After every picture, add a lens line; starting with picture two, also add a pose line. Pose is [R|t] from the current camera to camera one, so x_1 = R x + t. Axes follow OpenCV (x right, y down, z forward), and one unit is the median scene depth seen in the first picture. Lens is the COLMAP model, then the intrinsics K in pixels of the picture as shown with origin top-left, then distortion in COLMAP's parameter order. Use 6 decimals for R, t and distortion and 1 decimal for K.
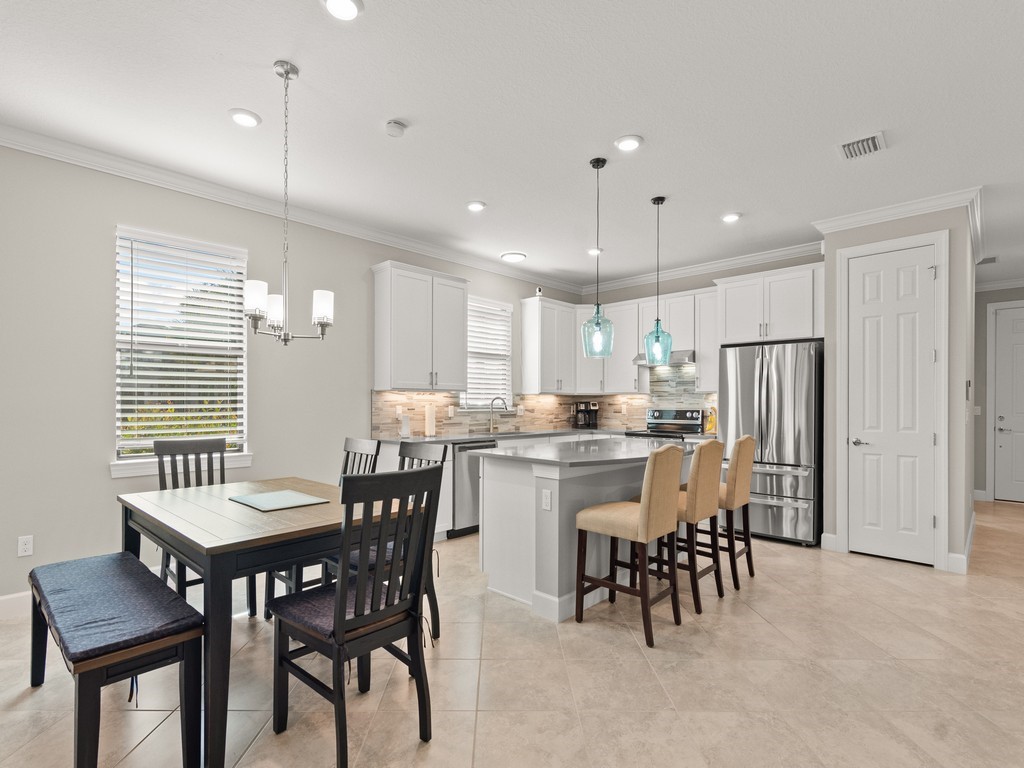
lens RADIAL K [[494.4, 0, 500.0], [0, 494.4, 403.7], [0, 0, 1]] dist [0.000108, 0.001296]
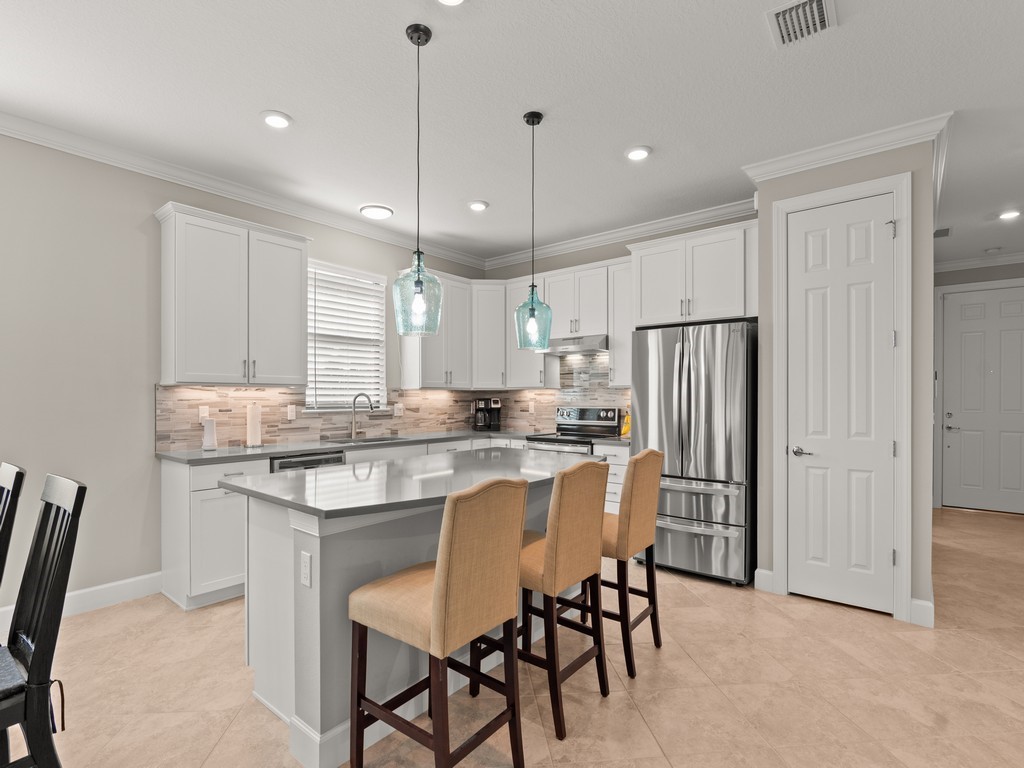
lens RADIAL K [[499.5, 0, 495.5], [0, 499.5, 398.4], [0, 0, 1]] dist [-0.005940, -0.001211]
pose [[0.996854, -0.003077, 0.079201, 0.173468], [0.002952, 0.999994, 0.001703, -0.007322], [-0.079206, -0.001464, 0.996857, 0.240223]]
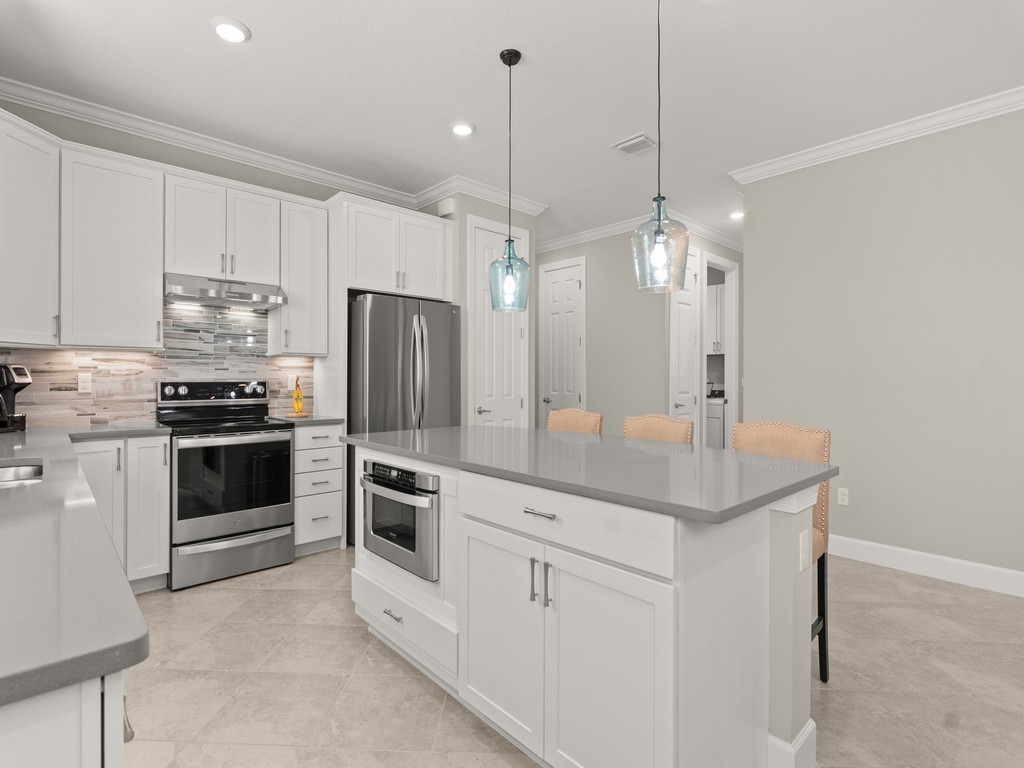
lens RADIAL K [[510.7, 0, 506.9], [0, 510.7, 379.3], [0, 0, 1]] dist [-0.002332, -0.000007]
pose [[0.049870, -0.003744, 0.998749, -0.288587], [-0.002079, 0.999990, 0.003853, 0.007883], [-0.998754, -0.002268, 0.049862, 0.809106]]
